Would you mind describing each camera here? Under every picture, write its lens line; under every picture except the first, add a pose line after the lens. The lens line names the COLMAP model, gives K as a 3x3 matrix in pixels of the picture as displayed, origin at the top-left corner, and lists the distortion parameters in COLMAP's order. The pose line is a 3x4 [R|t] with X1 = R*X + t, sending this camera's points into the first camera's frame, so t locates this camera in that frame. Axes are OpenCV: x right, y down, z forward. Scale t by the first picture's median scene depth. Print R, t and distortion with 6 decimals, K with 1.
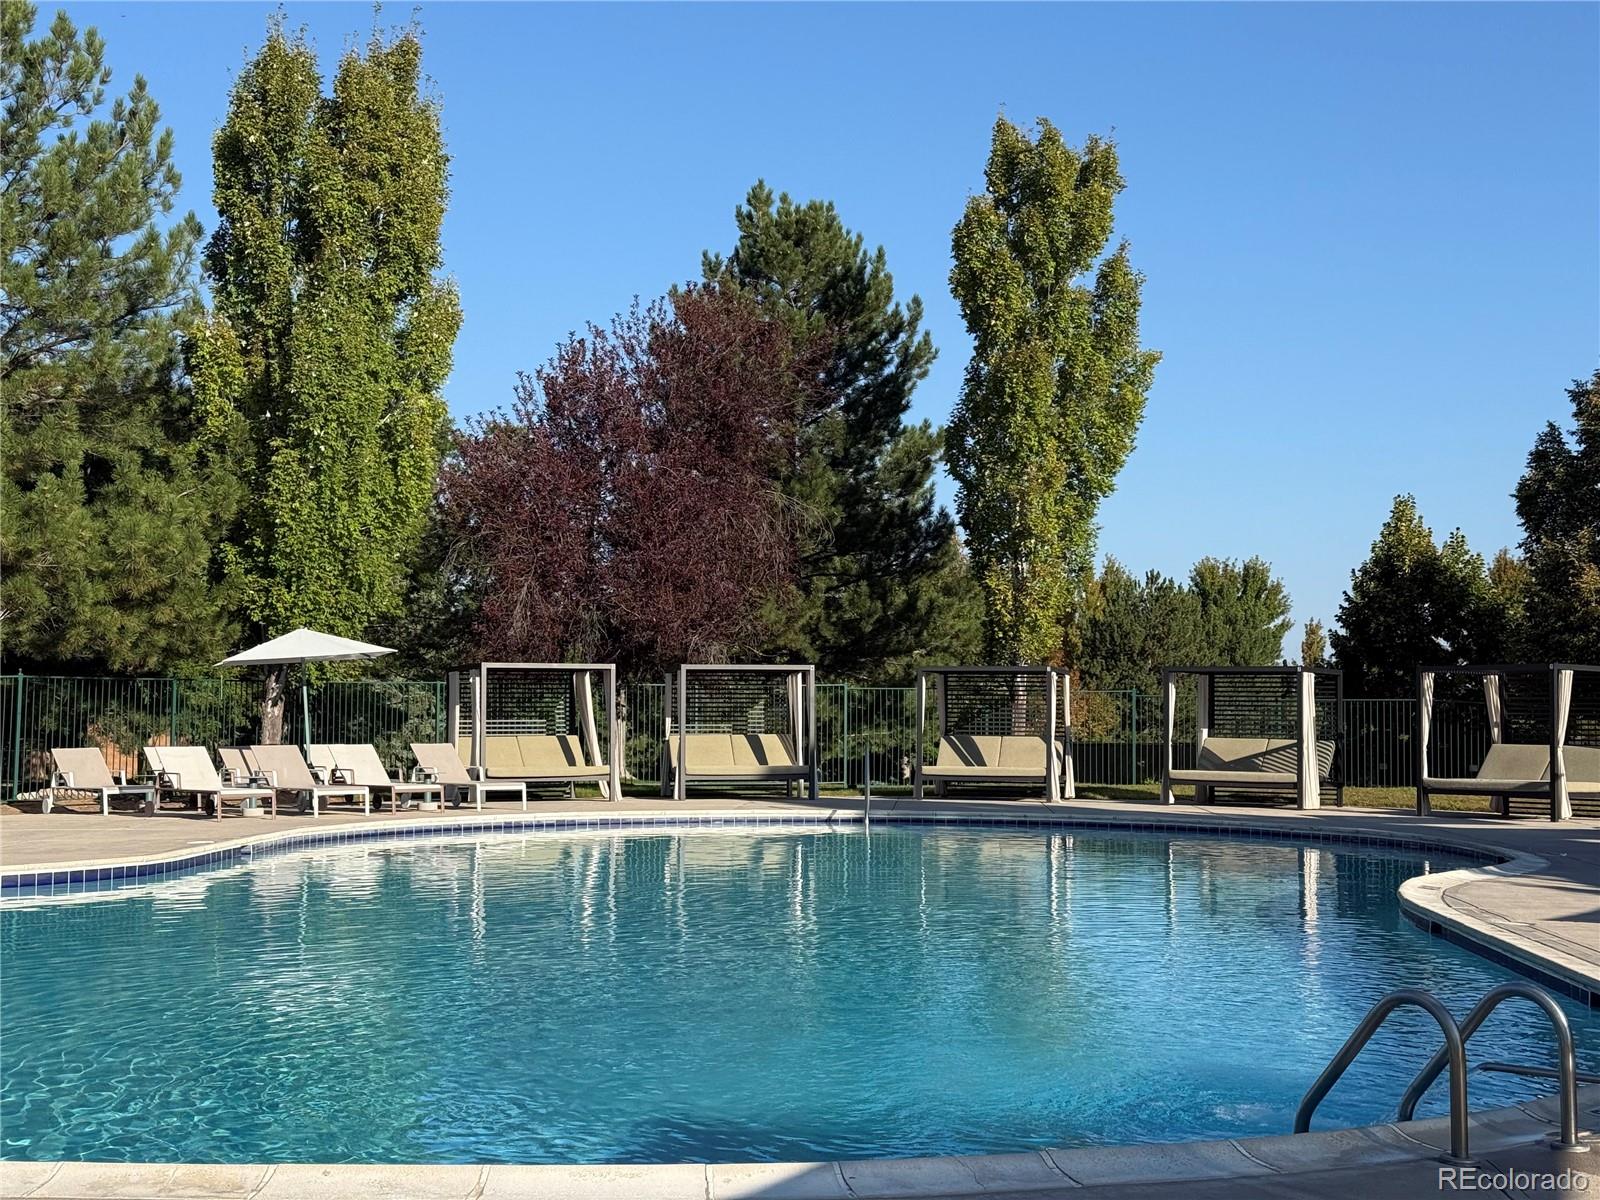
lens RADIAL K [[2236.9, 0, 800.0], [0, 2236.9, 600.0], [0, 0, 1]] dist [0.125028, 0.016537]
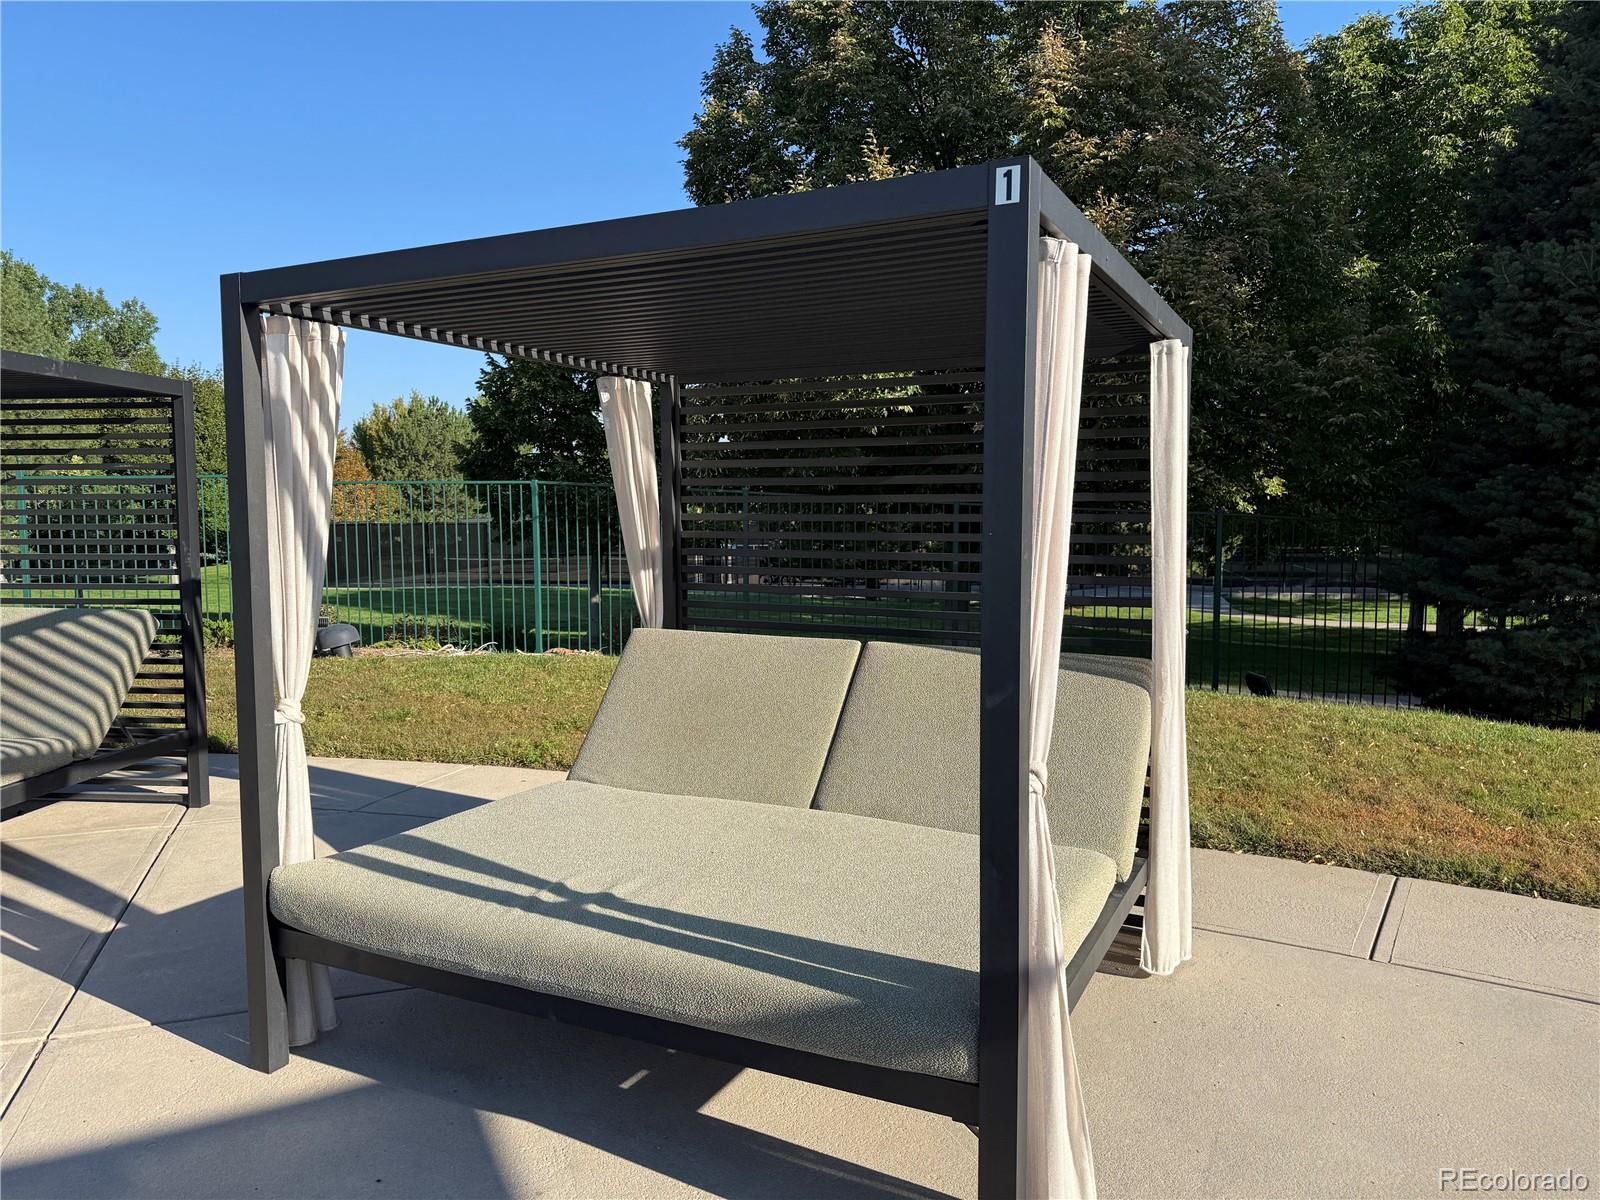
lens RADIAL K [[1401.2, 0, 800.0], [0, 1401.2, 600.0], [0, 0, 1]] dist [-0.000634, -0.000057]
pose [[0.923042, -0.043508, 0.382230, 0.194975], [-0.004321, 0.992349, 0.123392, 0.029404], [-0.384674, -0.115547, 0.915792, 0.628707]]
